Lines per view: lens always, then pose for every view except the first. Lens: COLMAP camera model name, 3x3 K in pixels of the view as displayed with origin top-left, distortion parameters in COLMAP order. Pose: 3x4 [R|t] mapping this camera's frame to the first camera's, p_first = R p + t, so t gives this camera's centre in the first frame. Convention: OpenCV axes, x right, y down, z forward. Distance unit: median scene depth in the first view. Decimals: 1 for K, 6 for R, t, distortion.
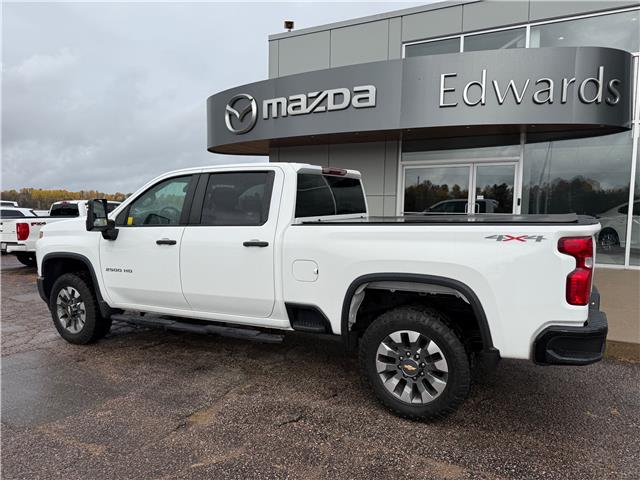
lens RADIAL K [[453.0, 0, 323.3], [0, 453.0, 241.2], [0, 0, 1]] dist [0.059307, -0.076410]
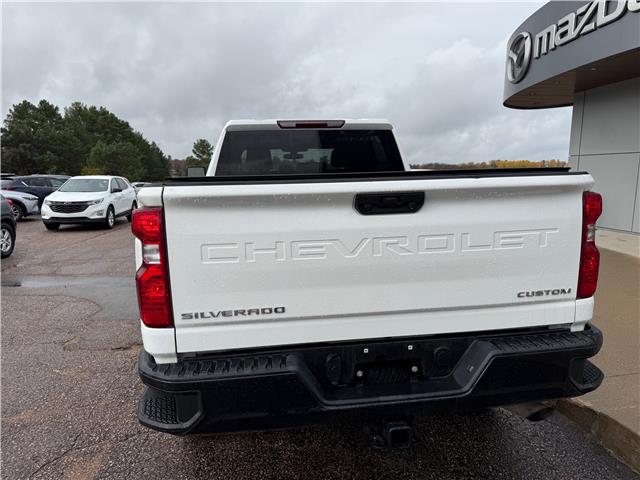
lens RADIAL K [[453.0, 0, 322.5], [0, 453.0, 239.6], [0, 0, 1]] dist [0.059307, -0.076410]
pose [[0.591666, 0.100841, -0.799852, 0.673372], [-0.050645, 0.994836, 0.087961, -0.018122], [0.804591, -0.011535, 0.593717, 0.488904]]
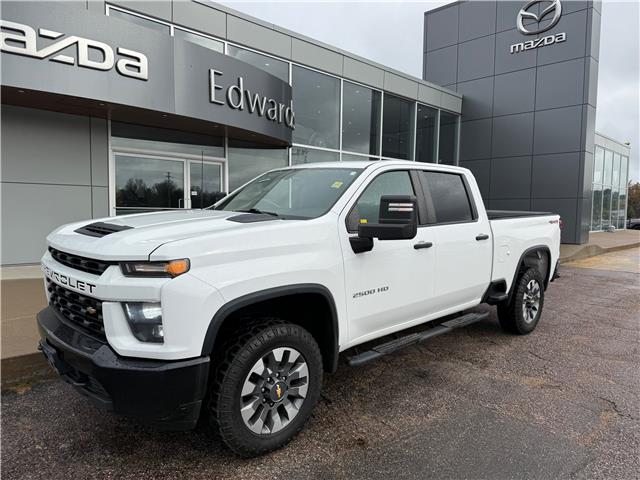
lens RADIAL K [[453.0, 0, 324.2], [0, 453.0, 241.3], [0, 0, 1]] dist [0.059307, -0.076410]
pose [[0.297260, -0.073829, 0.951938, -1.116726], [0.058274, 0.996550, 0.059092, -0.062218], [-0.953017, 0.037908, 0.300536, 0.827365]]
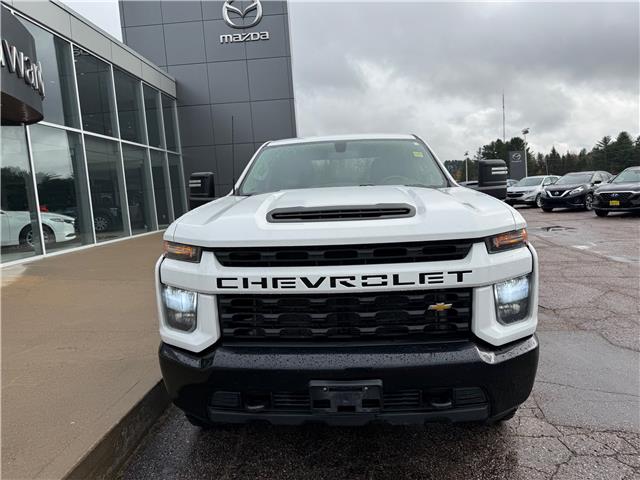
lens RADIAL K [[453.0, 0, 323.8], [0, 453.0, 240.7], [0, 0, 1]] dist [0.059307, -0.076410]
pose [[-0.435130, -0.082357, 0.896593, -1.018119], [0.124123, 0.980813, 0.150332, -0.101944], [-0.891771, 0.176702, -0.416559, 1.504407]]
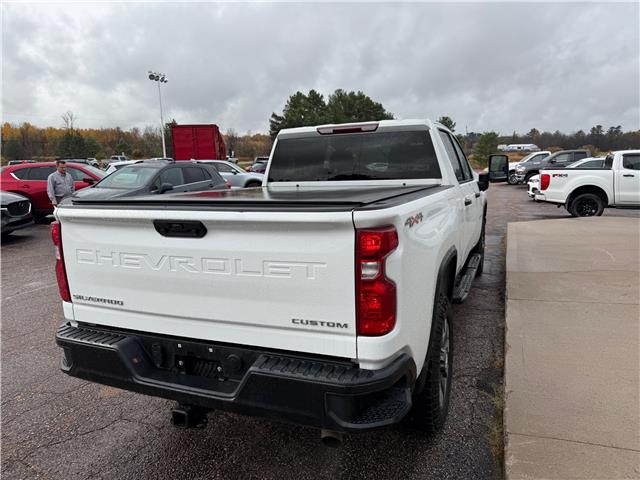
lens RADIAL K [[453.0, 0, 325.2], [0, 453.0, 241.9], [0, 0, 1]] dist [0.059307, -0.076410]
pose [[0.107303, 0.175650, -0.978587, 0.844840], [-0.057021, 0.983737, 0.170322, -0.082699], [0.992590, 0.037524, 0.115574, 0.809639]]
